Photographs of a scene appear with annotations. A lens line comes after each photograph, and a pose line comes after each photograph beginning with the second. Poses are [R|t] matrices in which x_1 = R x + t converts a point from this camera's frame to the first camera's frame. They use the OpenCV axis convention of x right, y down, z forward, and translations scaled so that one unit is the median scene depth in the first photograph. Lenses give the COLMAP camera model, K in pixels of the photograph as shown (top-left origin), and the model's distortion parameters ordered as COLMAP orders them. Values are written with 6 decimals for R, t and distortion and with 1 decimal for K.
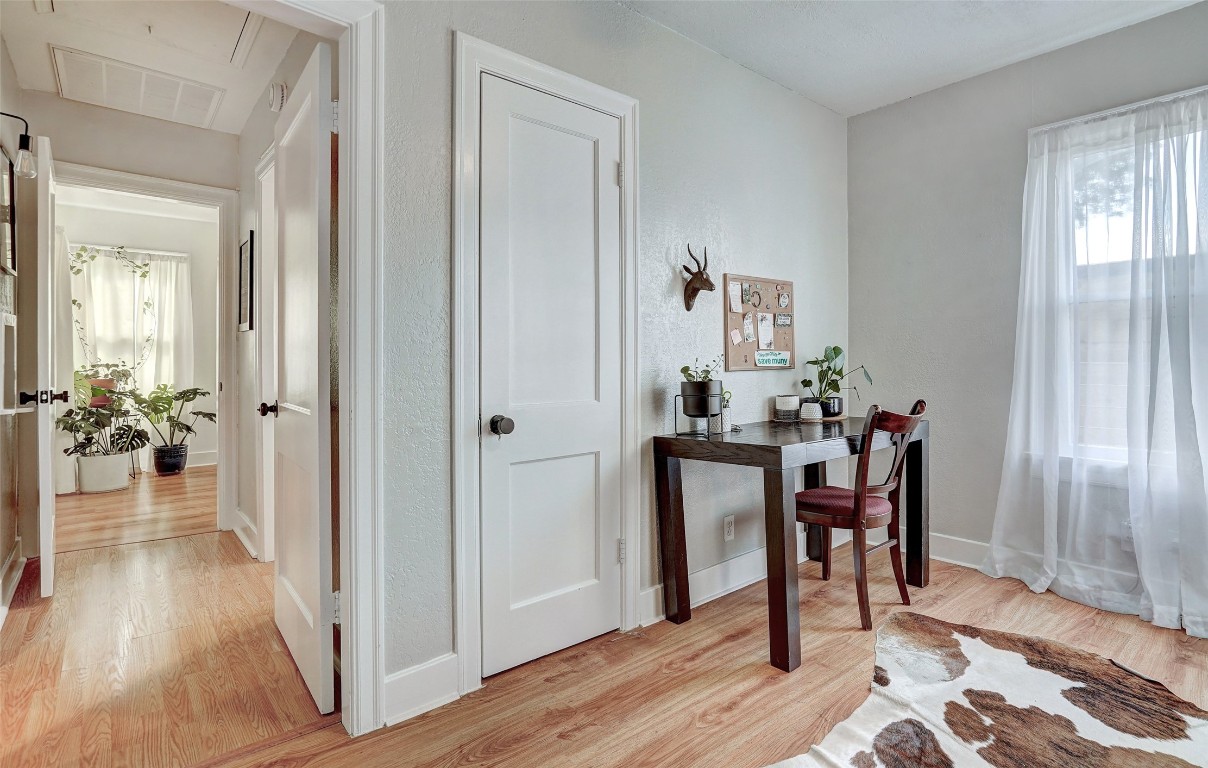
lens RADIAL K [[592.1, 0, 604.6], [0, 592.1, 355.6], [0, 0, 1]] dist [0.001455, -0.000434]
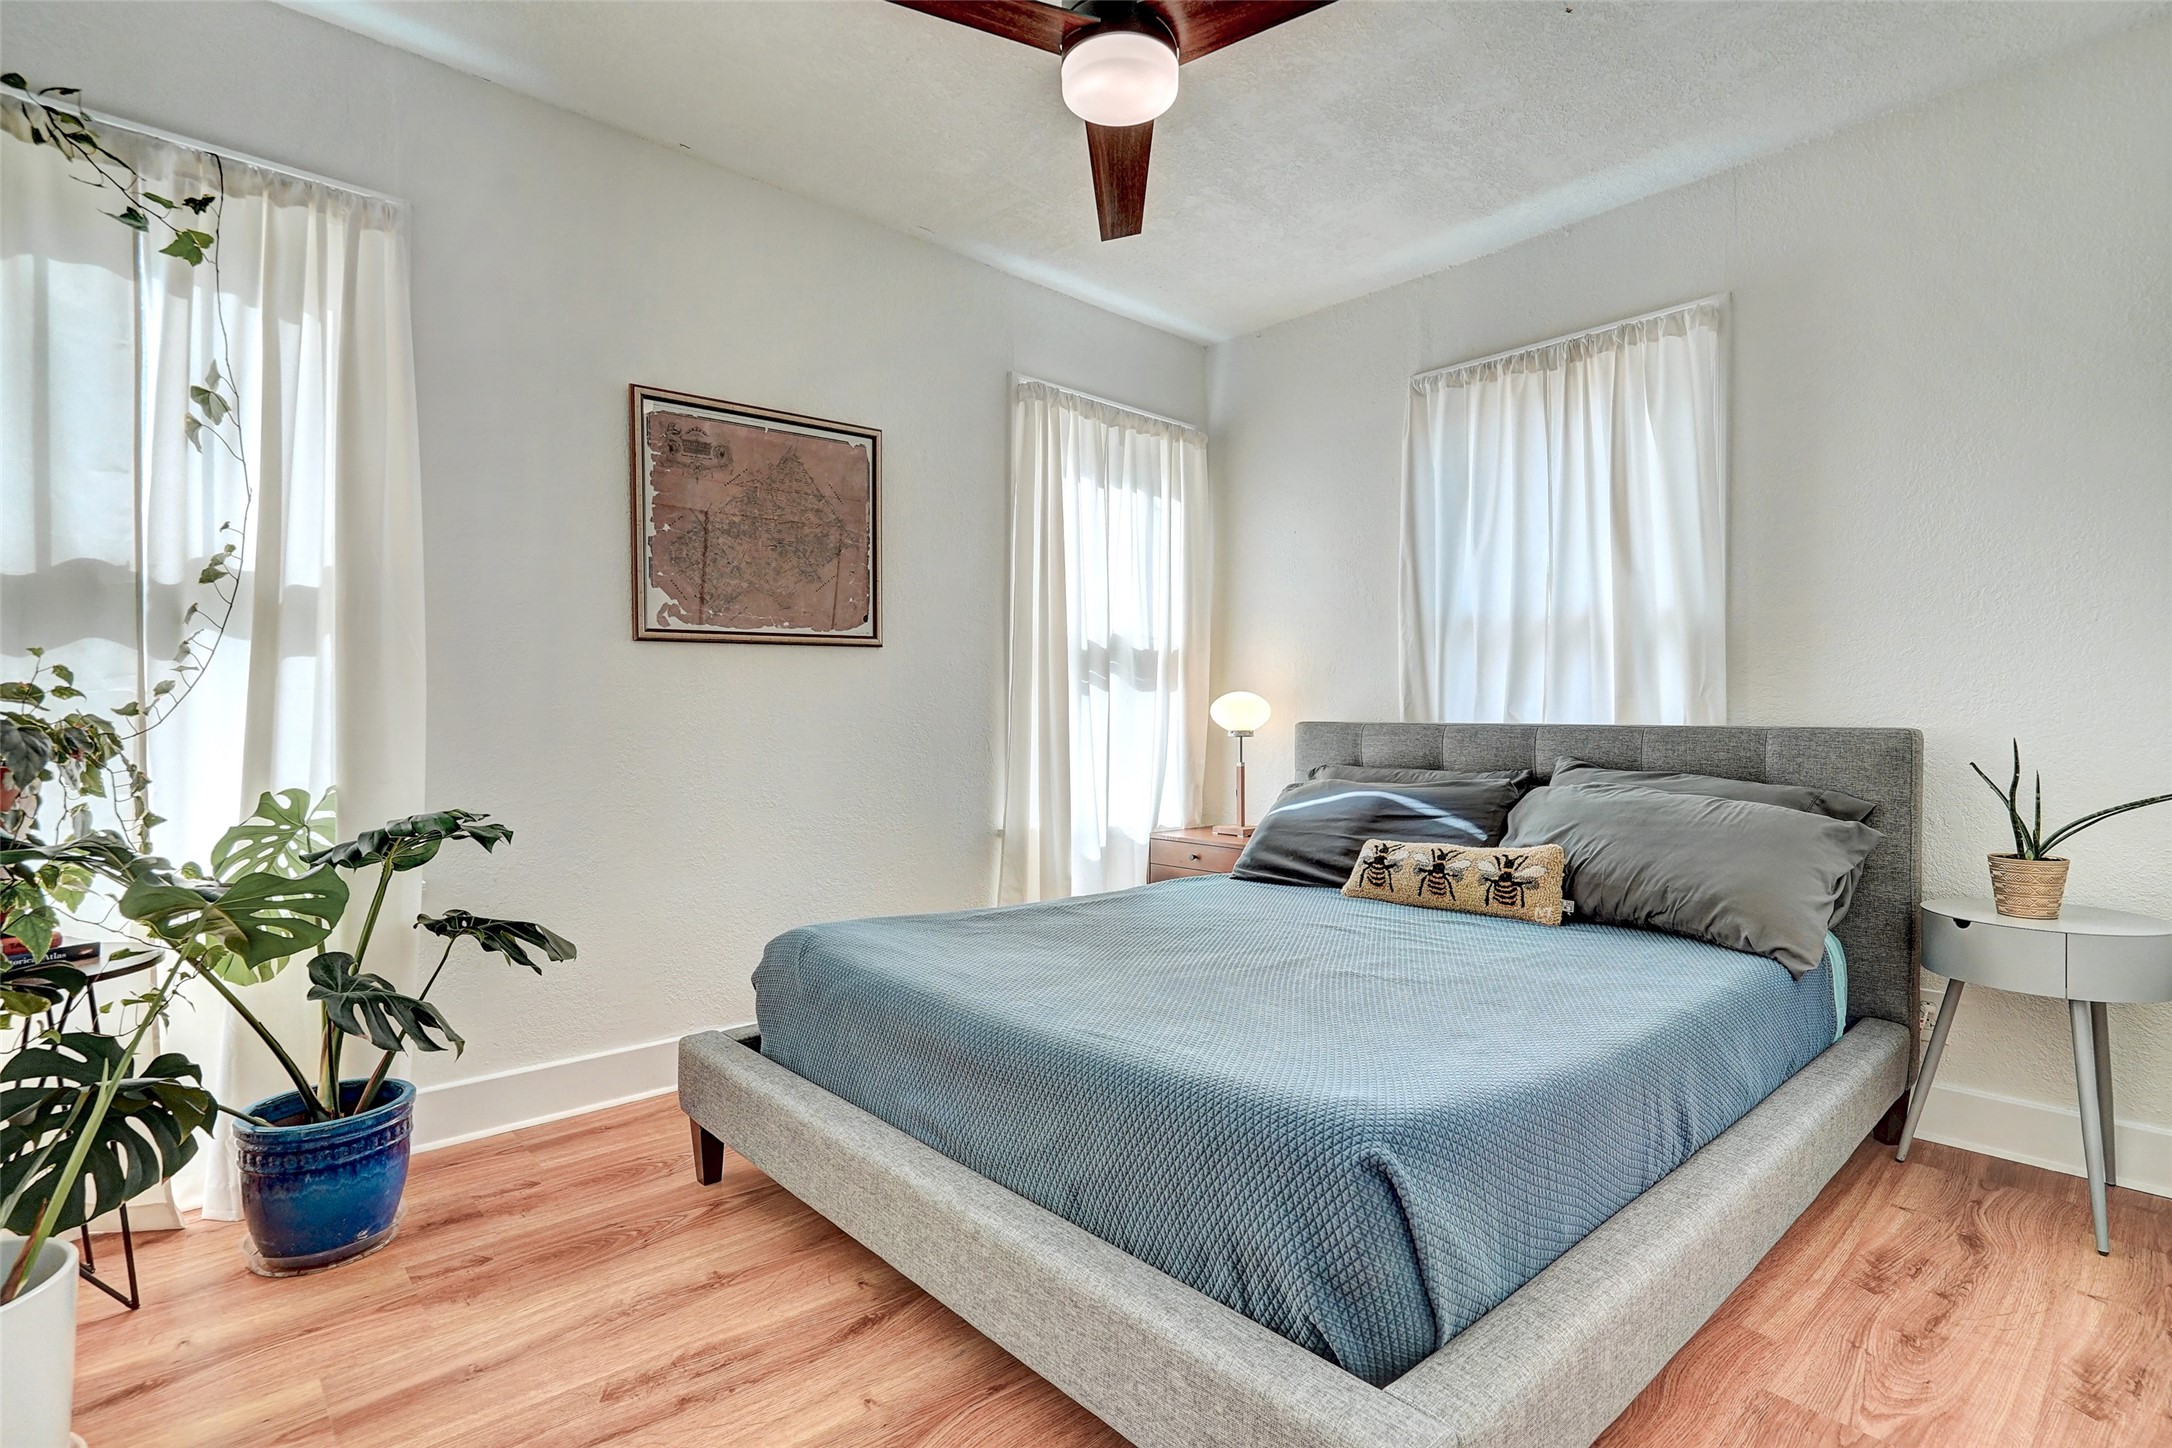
lens RADIAL K [[1037.8, 0, 1080.2], [0, 1037.8, 717.3], [0, 0, 1]] dist [-0.010067, 0.004666]
pose [[0.999514, 0.005510, 0.030681, -0.486428], [-0.005863, 0.999918, 0.011404, 0.017540], [-0.030615, -0.011579, 0.999464, 0.640972]]
